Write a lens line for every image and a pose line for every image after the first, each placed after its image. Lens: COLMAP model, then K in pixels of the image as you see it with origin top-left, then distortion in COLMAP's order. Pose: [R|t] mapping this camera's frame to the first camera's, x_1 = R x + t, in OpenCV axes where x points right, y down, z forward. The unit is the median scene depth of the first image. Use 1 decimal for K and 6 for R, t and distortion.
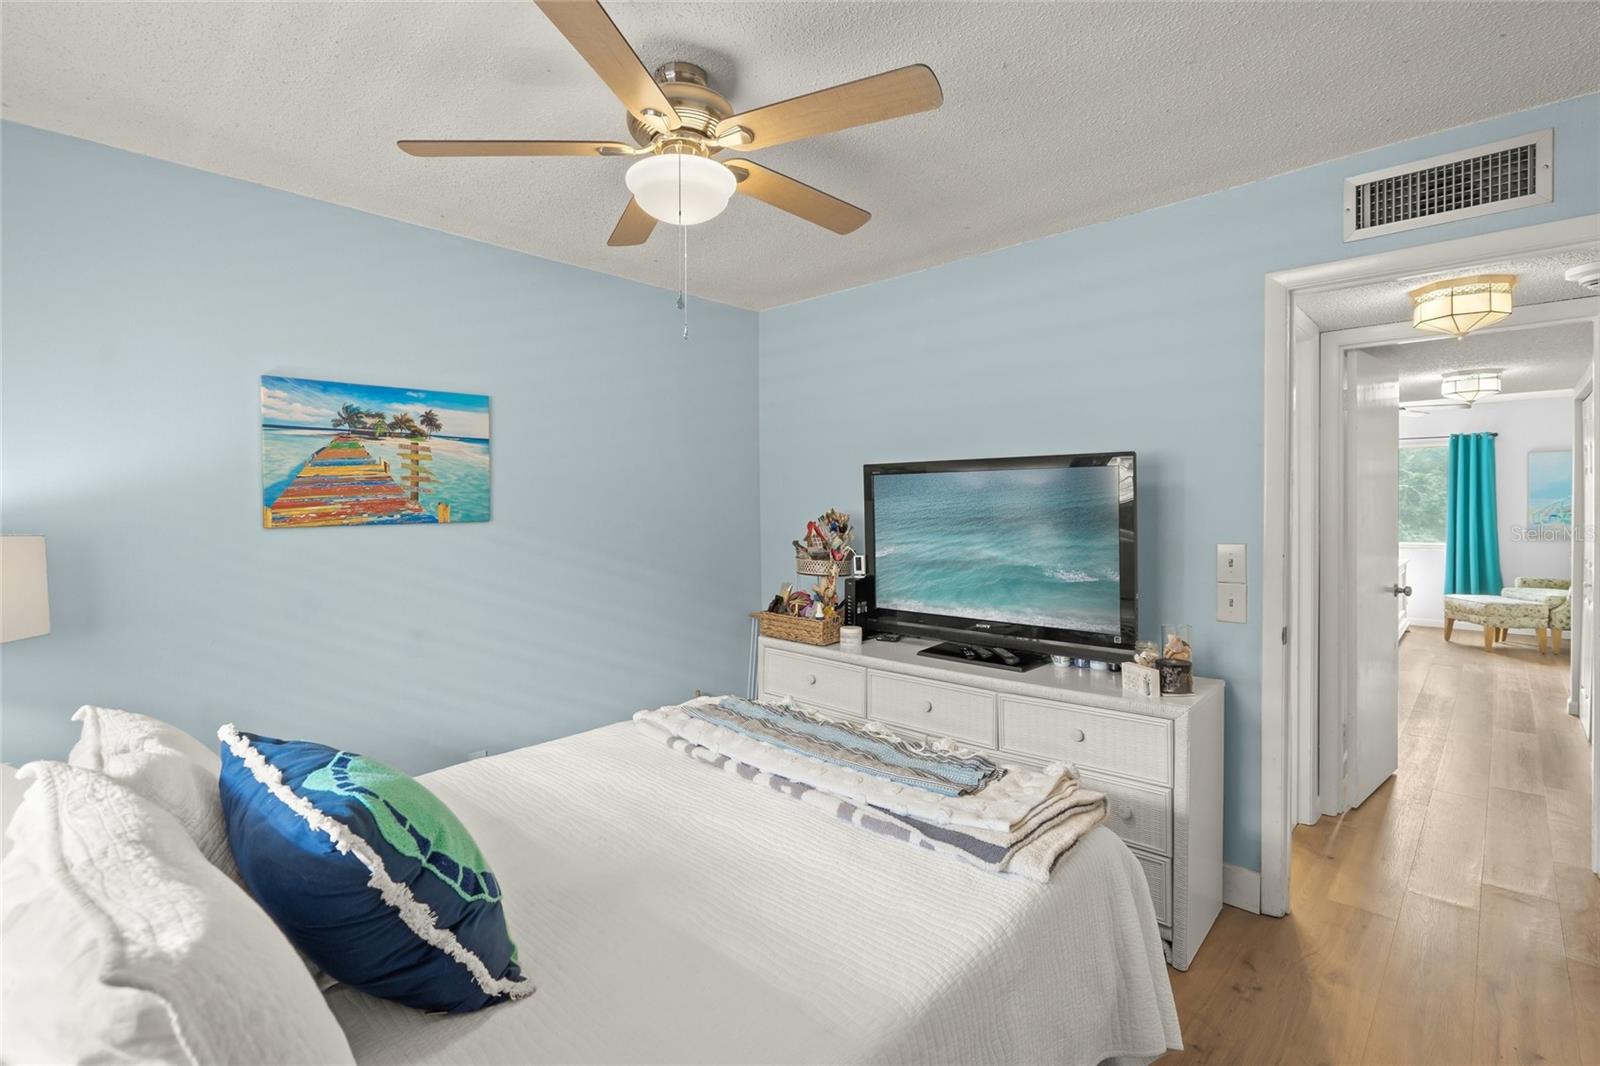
lens RADIAL K [[749.5, 0, 791.8], [0, 749.5, 516.9], [0, 0, 1]] dist [0.000975, 0.000468]
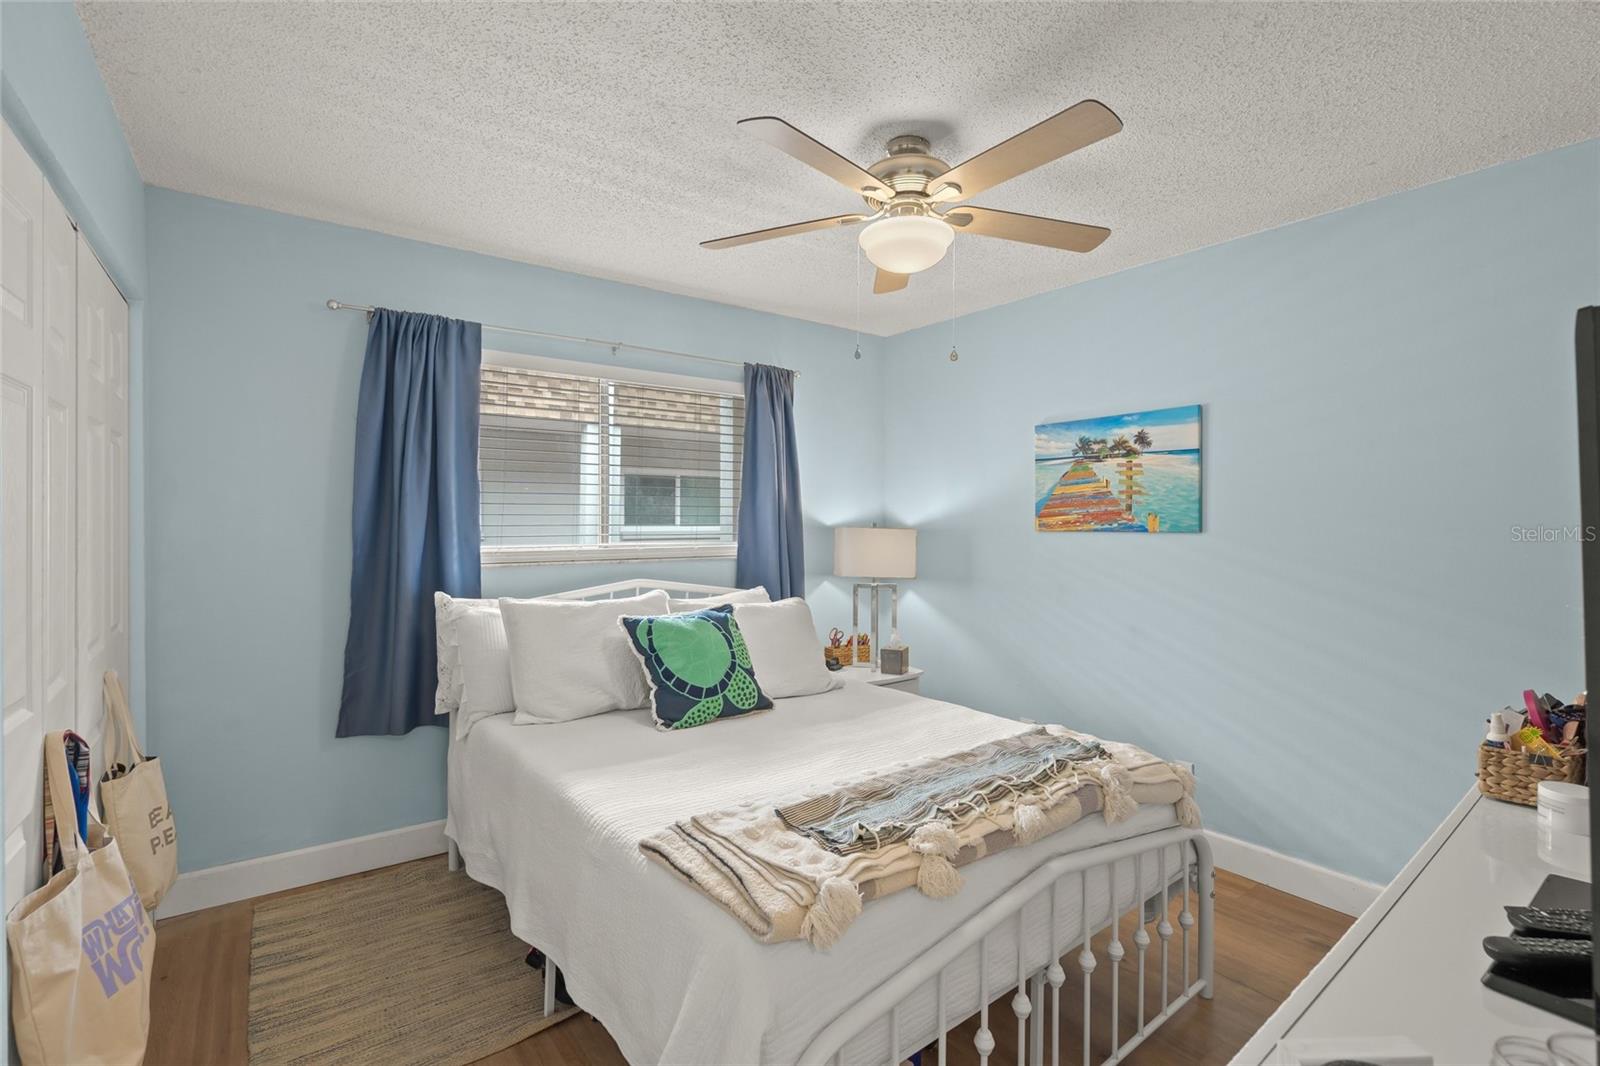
lens RADIAL K [[730.1, 0, 795.4], [0, 730.1, 536.2], [0, 0, 1]] dist [-0.001558, -0.000013]
pose [[-0.180832, 0.031917, -0.982996, 0.695858], [-0.018637, 0.999183, 0.035871, -0.015326], [0.983337, 0.024807, -0.180089, 0.722133]]
